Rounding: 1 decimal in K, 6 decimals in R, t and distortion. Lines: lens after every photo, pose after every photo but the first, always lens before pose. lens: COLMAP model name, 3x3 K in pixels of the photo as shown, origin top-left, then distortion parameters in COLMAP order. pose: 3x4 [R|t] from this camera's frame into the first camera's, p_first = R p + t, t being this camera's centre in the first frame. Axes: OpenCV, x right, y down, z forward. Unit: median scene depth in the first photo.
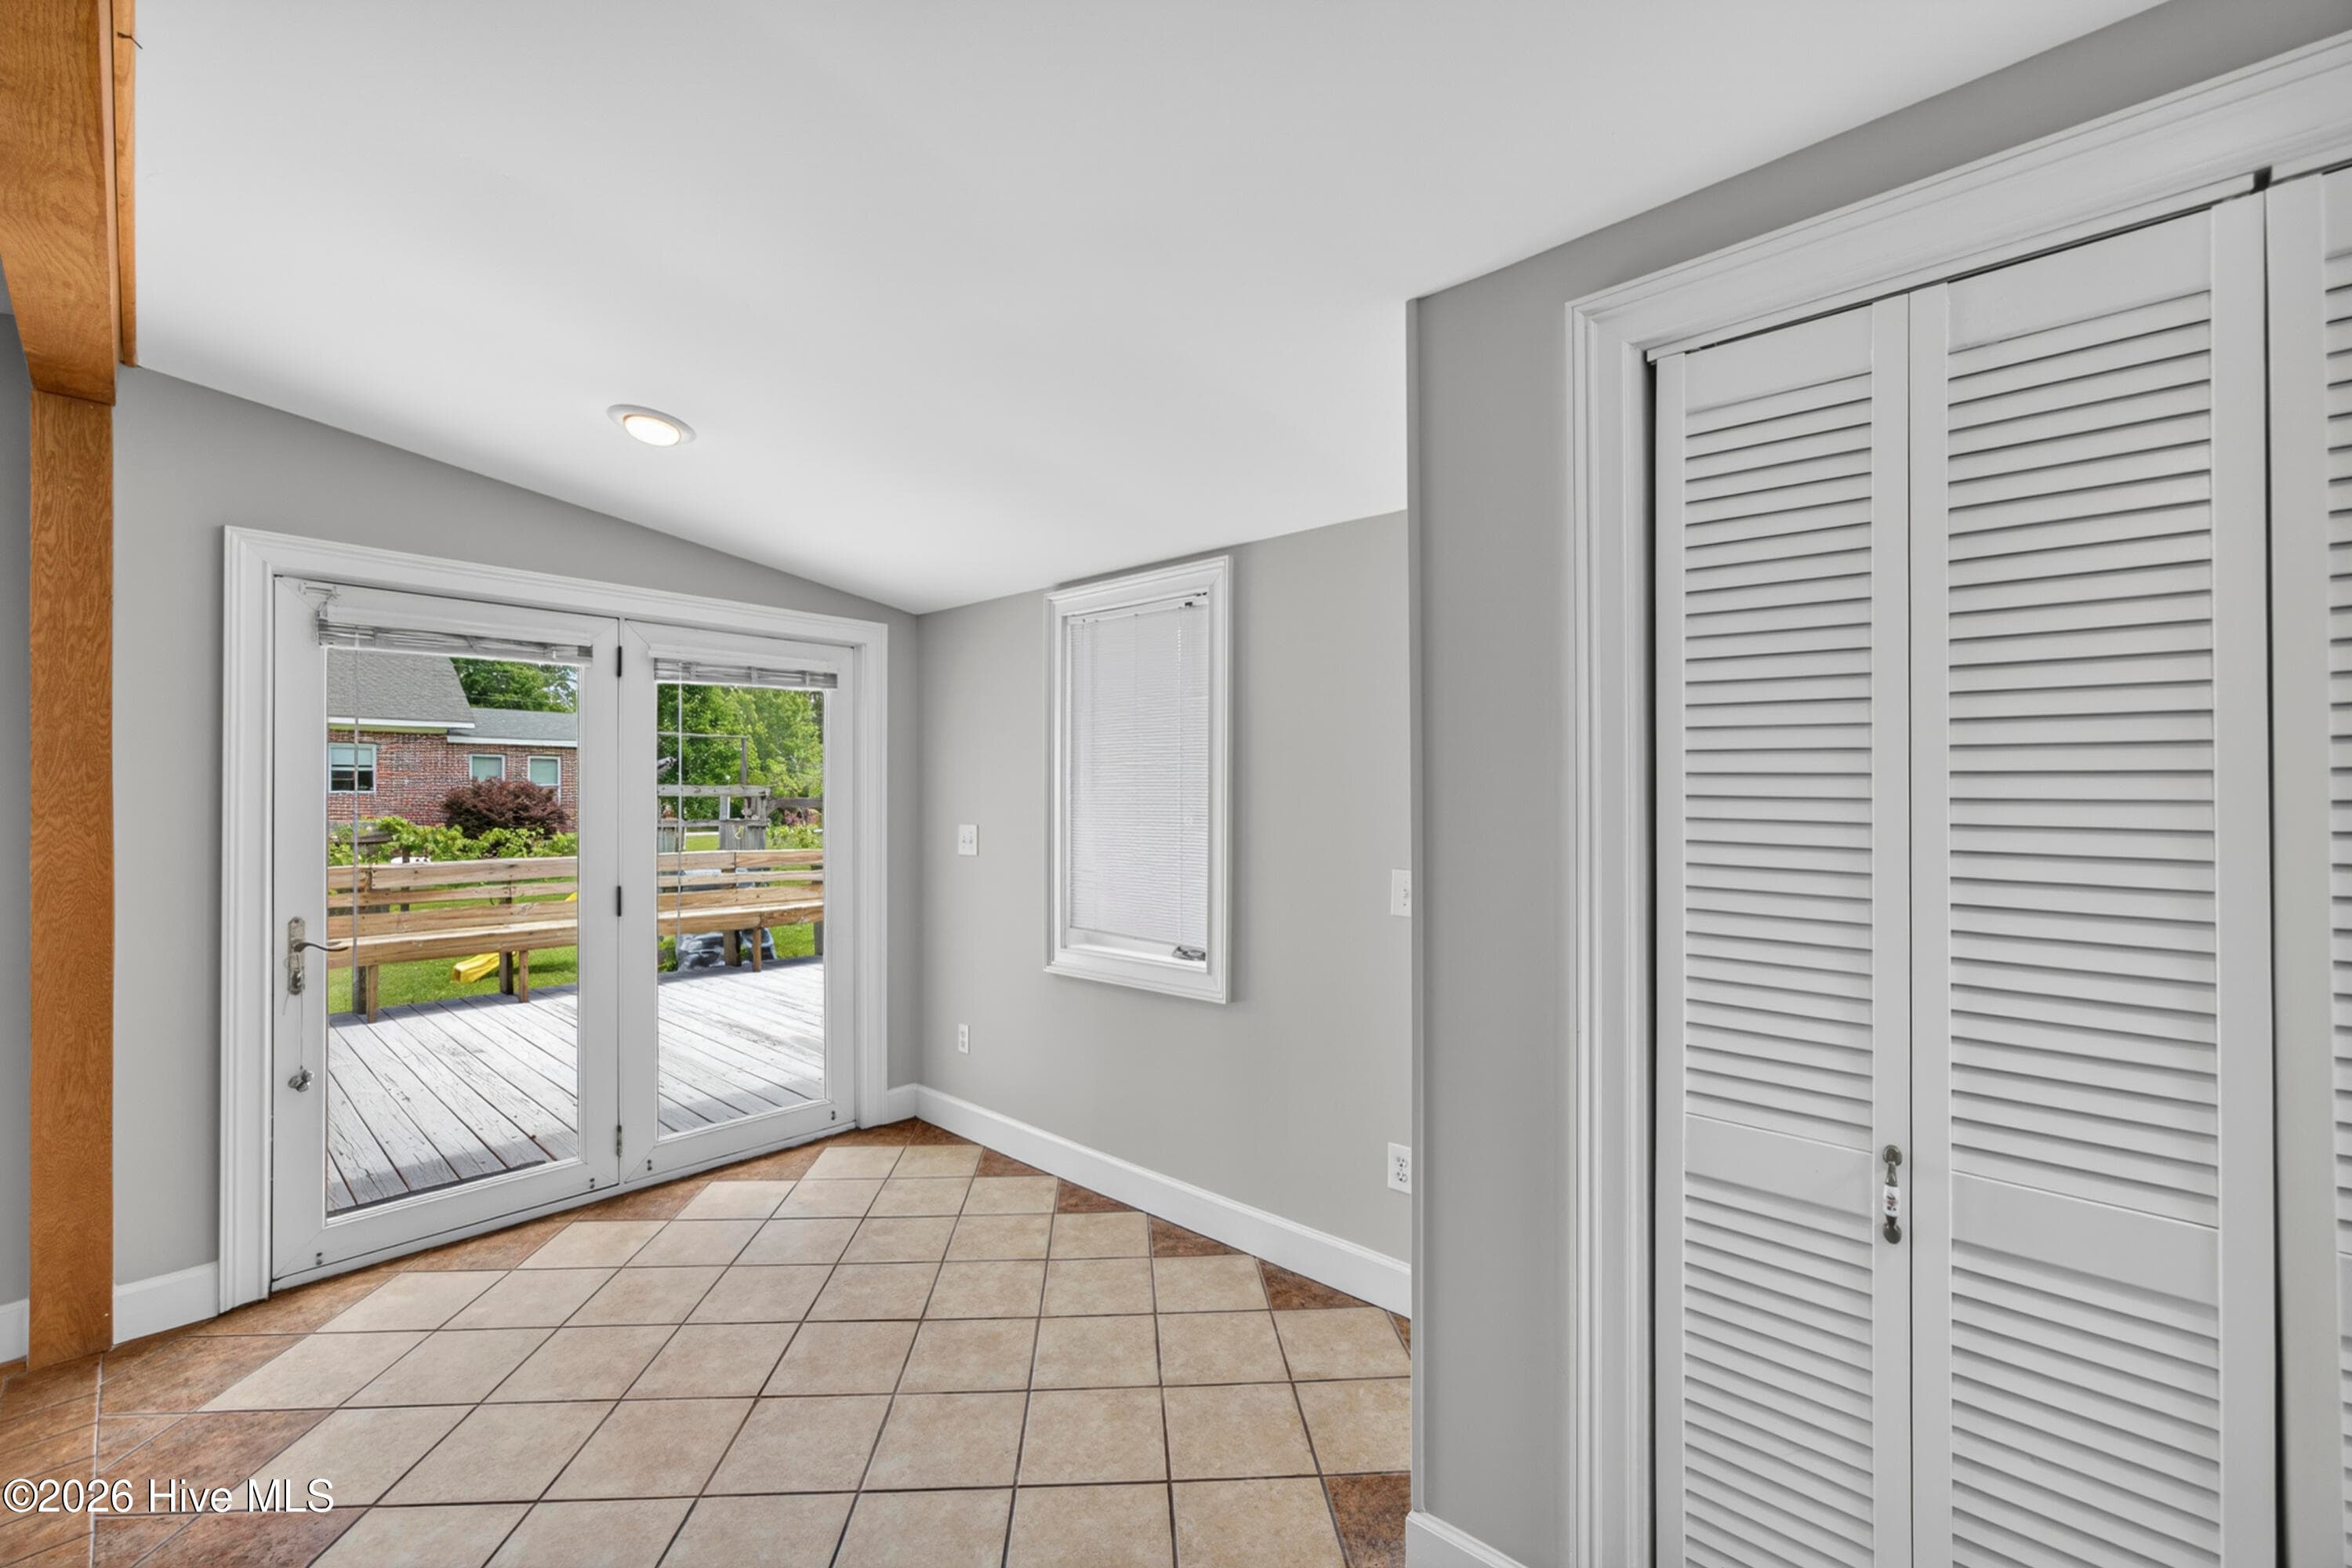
lens RADIAL K [[946.6, 0, 1176.2], [0, 946.6, 792.9], [0, 0, 1]] dist [-0.000462, 0.001922]
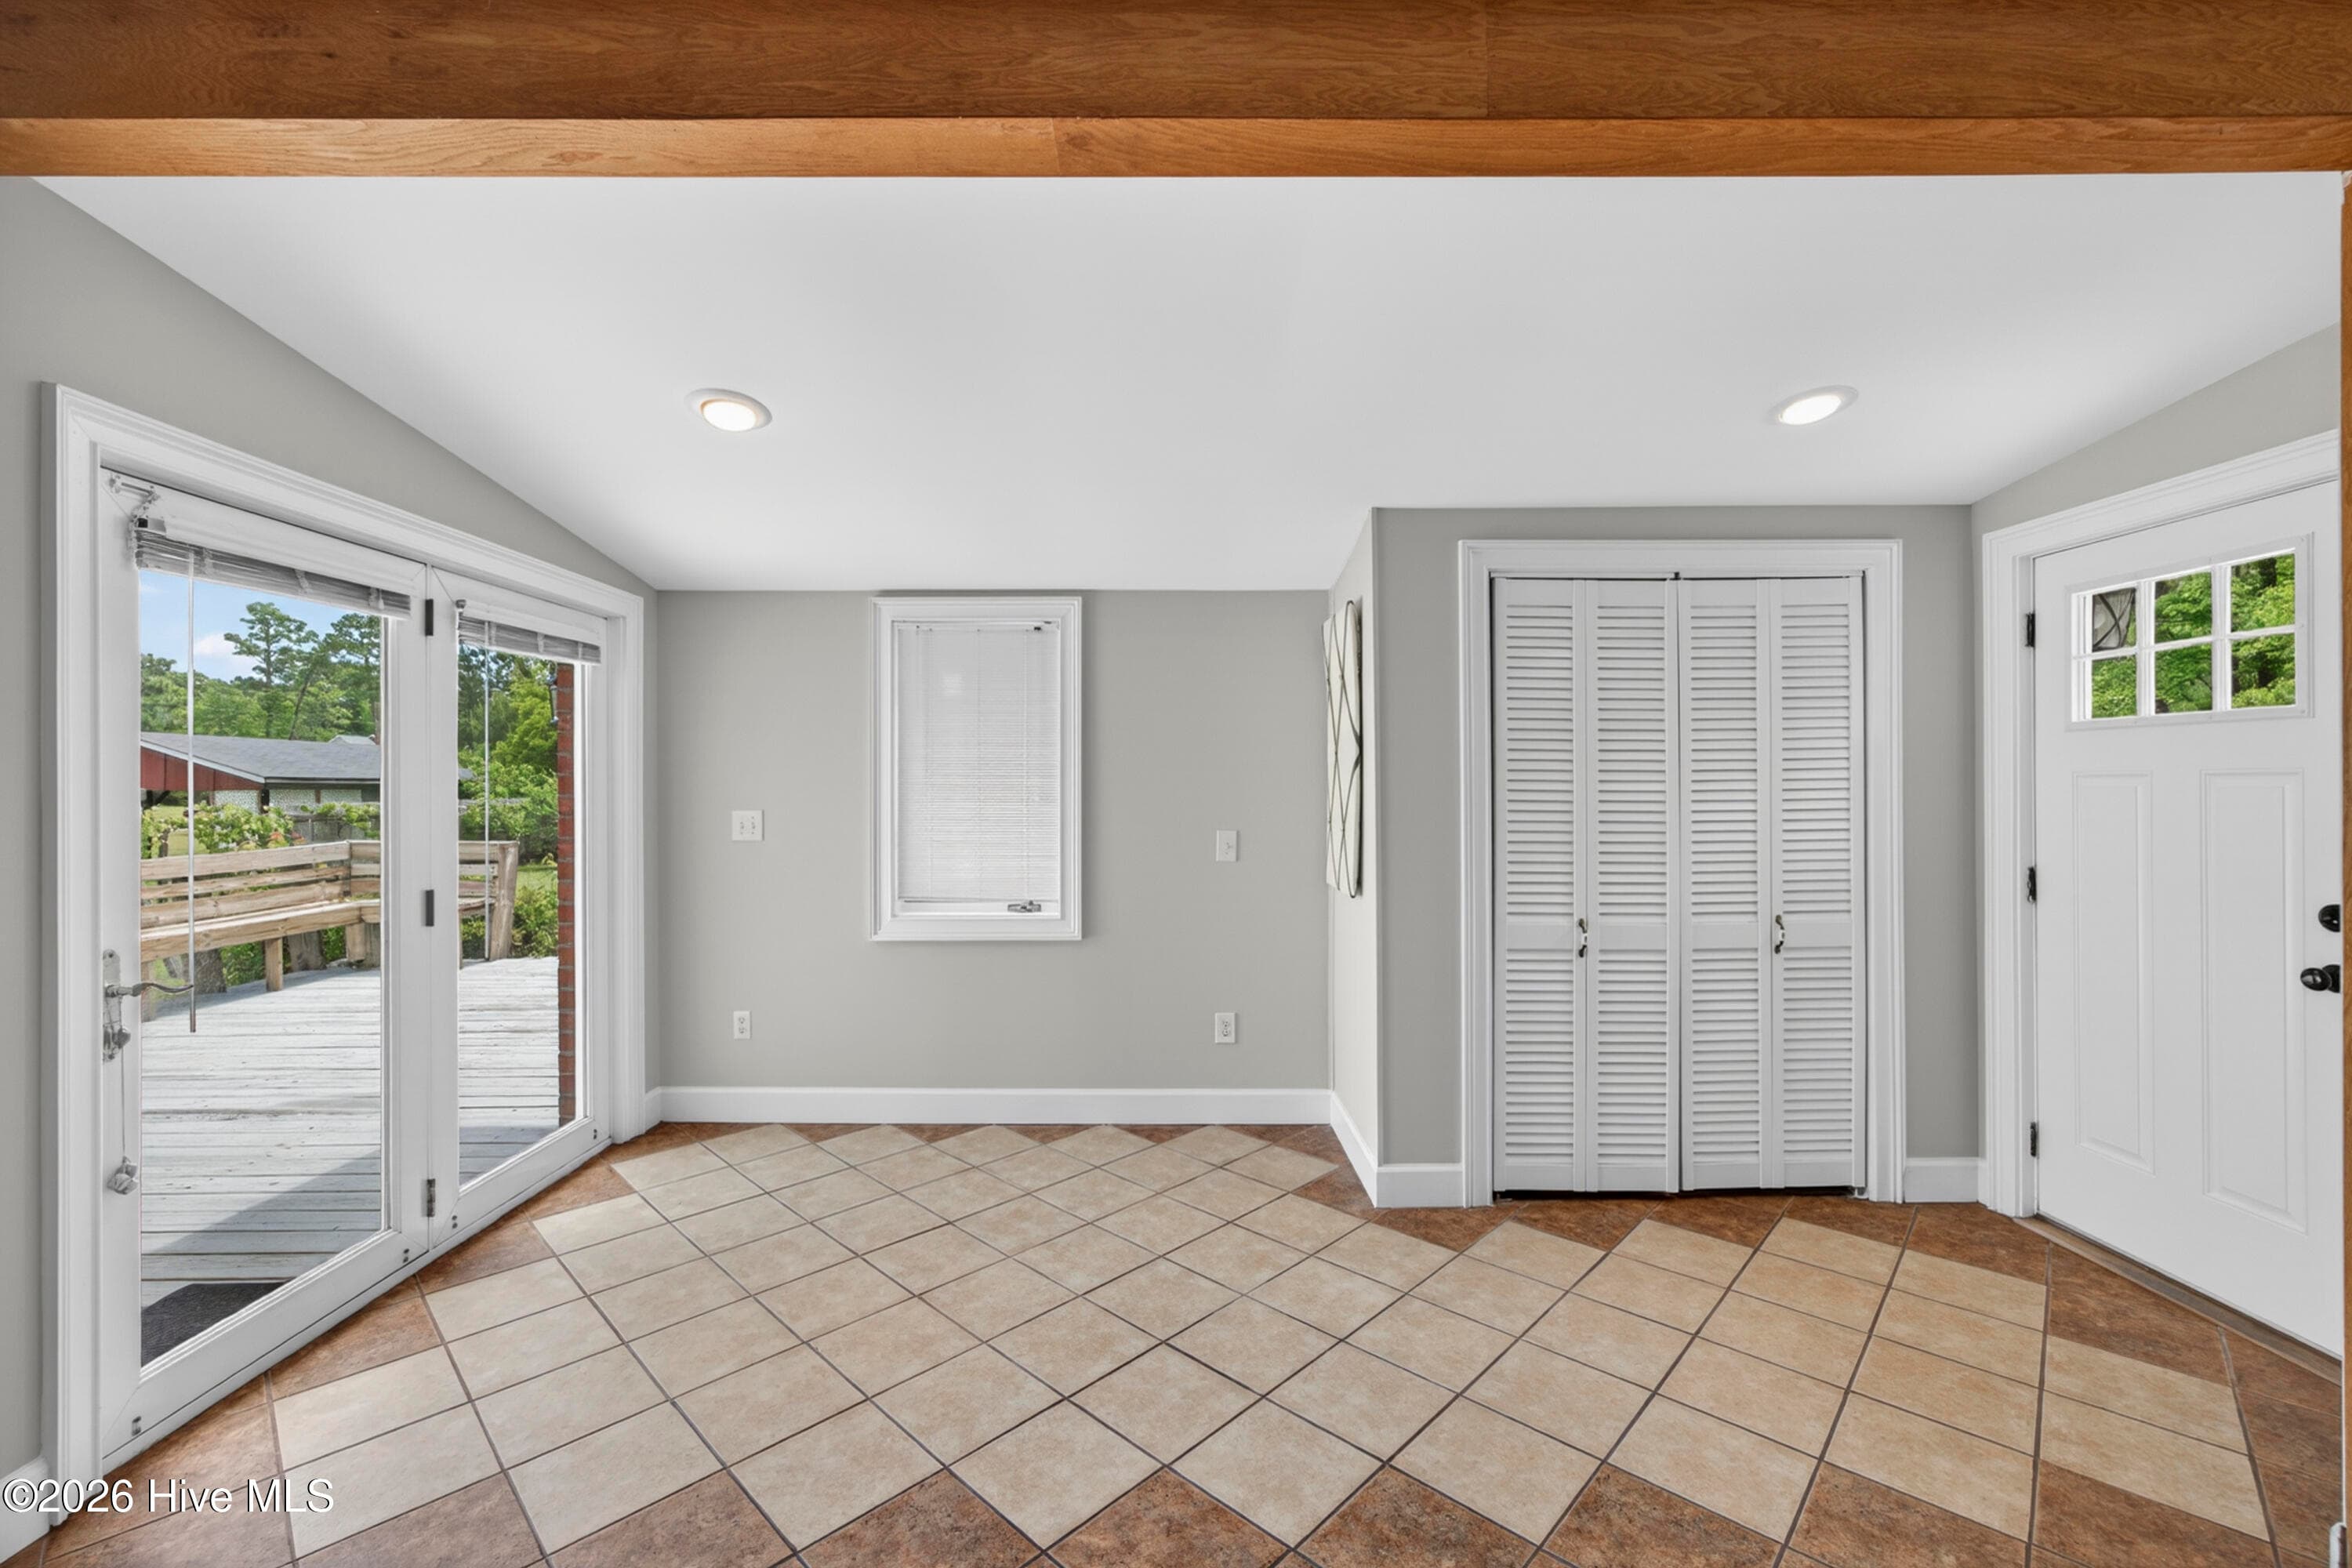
lens RADIAL K [[946.6, 0, 1163.8], [0, 946.6, 780.4], [0, 0, 1]] dist [-0.000462, 0.001922]
pose [[0.739326, 0.003043, 0.673341, -0.681264], [-0.001033, 0.999994, -0.003385, 0.006468], [-0.673347, 0.001807, 0.739324, -0.042237]]
